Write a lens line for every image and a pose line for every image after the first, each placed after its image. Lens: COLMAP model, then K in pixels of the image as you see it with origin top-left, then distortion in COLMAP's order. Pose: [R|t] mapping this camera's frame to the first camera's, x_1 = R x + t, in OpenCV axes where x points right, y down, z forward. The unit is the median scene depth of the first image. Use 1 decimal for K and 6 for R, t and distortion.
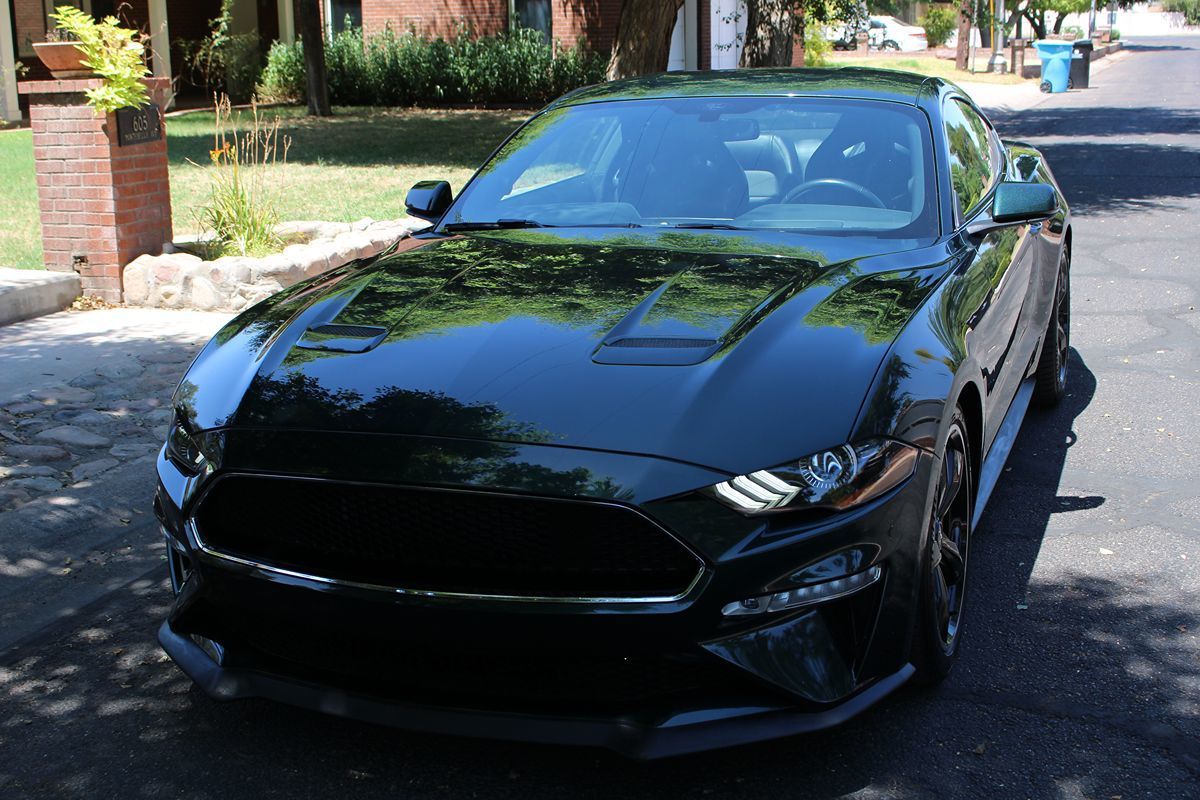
lens RADIAL K [[1518.2, 0, 591.2], [0, 1518.2, 436.8], [0, 0, 1]] dist [-0.095114, 0.110917]
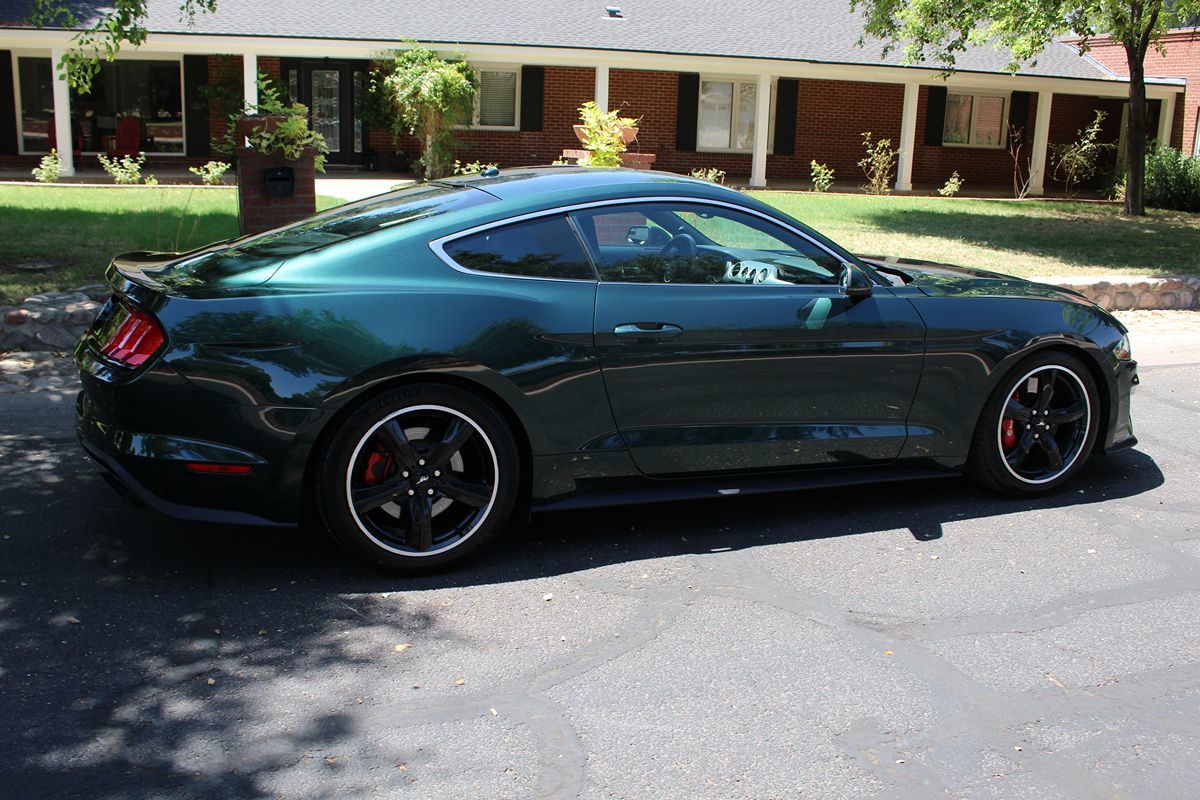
lens RADIAL K [[1153.6, 0, 599.0], [0, 1153.6, 427.7], [0, 0, 1]] dist [-0.137324, 0.127438]
pose [[0.695307, 0.229781, -0.680991, 0.496518], [-0.234378, 0.968210, 0.087390, -0.071566], [0.679423, 0.098847, 0.727058, 0.199056]]
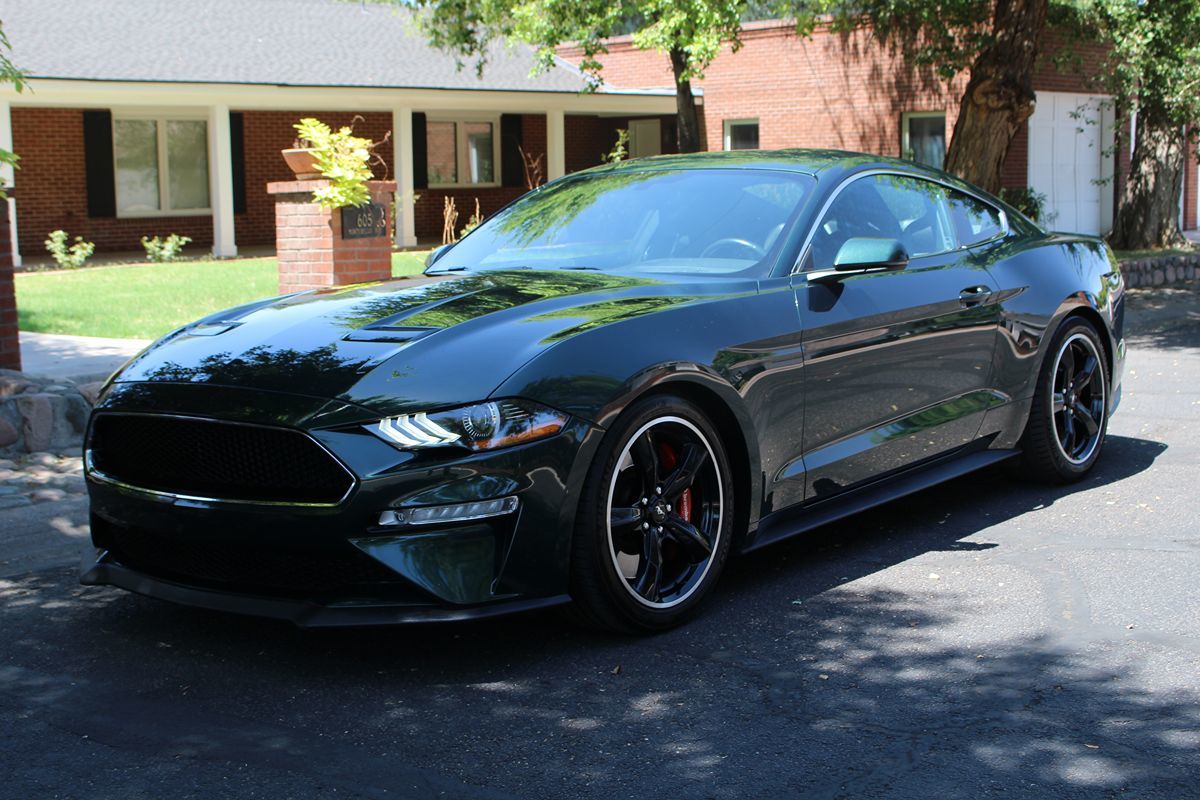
lens RADIAL K [[1637.1, 0, 583.3], [0, 1637.1, 443.6], [0, 0, 1]] dist [-0.086612, 0.082207]
pose [[0.951429, 0.050222, -0.303745, 0.239851], [-0.081432, 0.992519, -0.090966, 0.057445], [0.296904, 0.111282, 0.948401, -0.101943]]
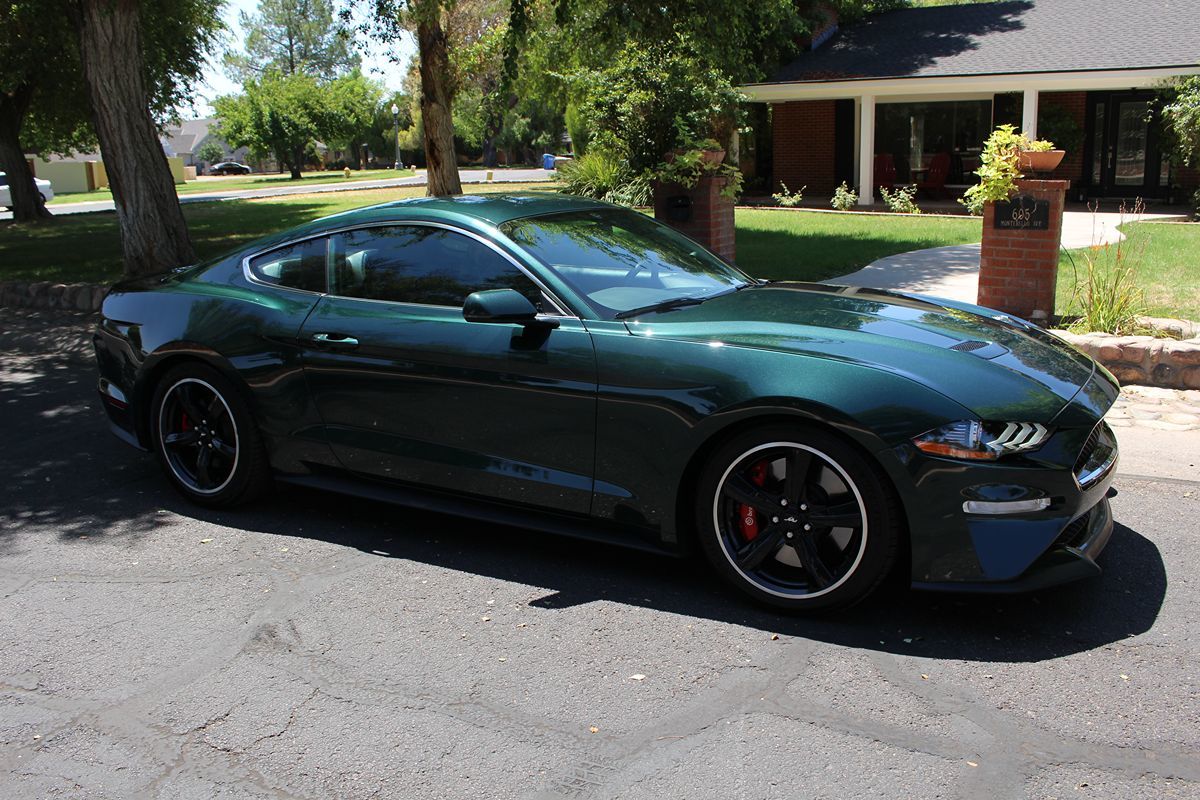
lens RADIAL K [[1060.2, 0, 602.6], [0, 1060.2, 438.7], [0, 0, 1]] dist [-0.147381, 0.116393]
pose [[-0.110105, 0.285459, -0.952045, 0.648441], [-0.234725, 0.923307, 0.303988, -0.216024], [0.965806, 0.256939, -0.034657, 0.729845]]
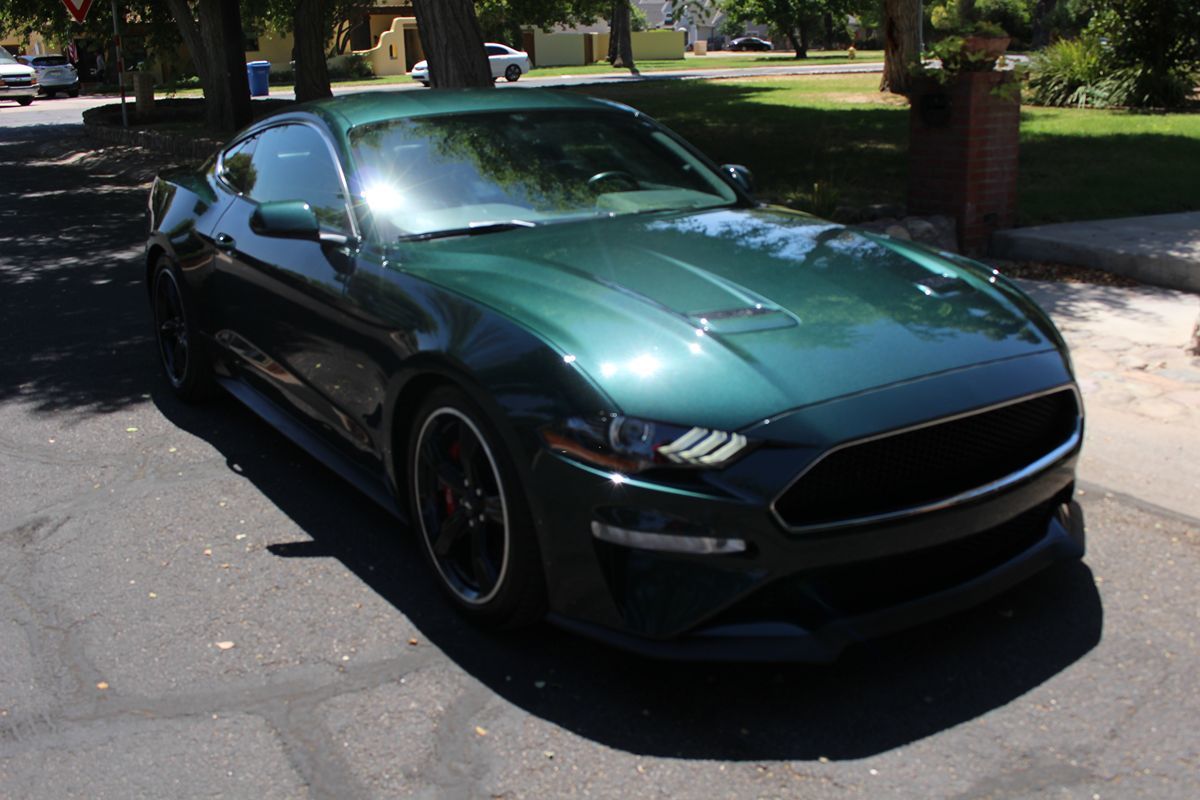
lens RADIAL K [[1186.1, 0, 600.0], [0, 1186.1, 400.0], [0, 0, 1]] dist [-0.124207, 0.094608]
pose [[-0.552308, 0.275575, -0.786775, 0.516758], [-0.182619, 0.880863, 0.436727, -0.280112], [0.813392, 0.384888, -0.436183, 0.984093]]
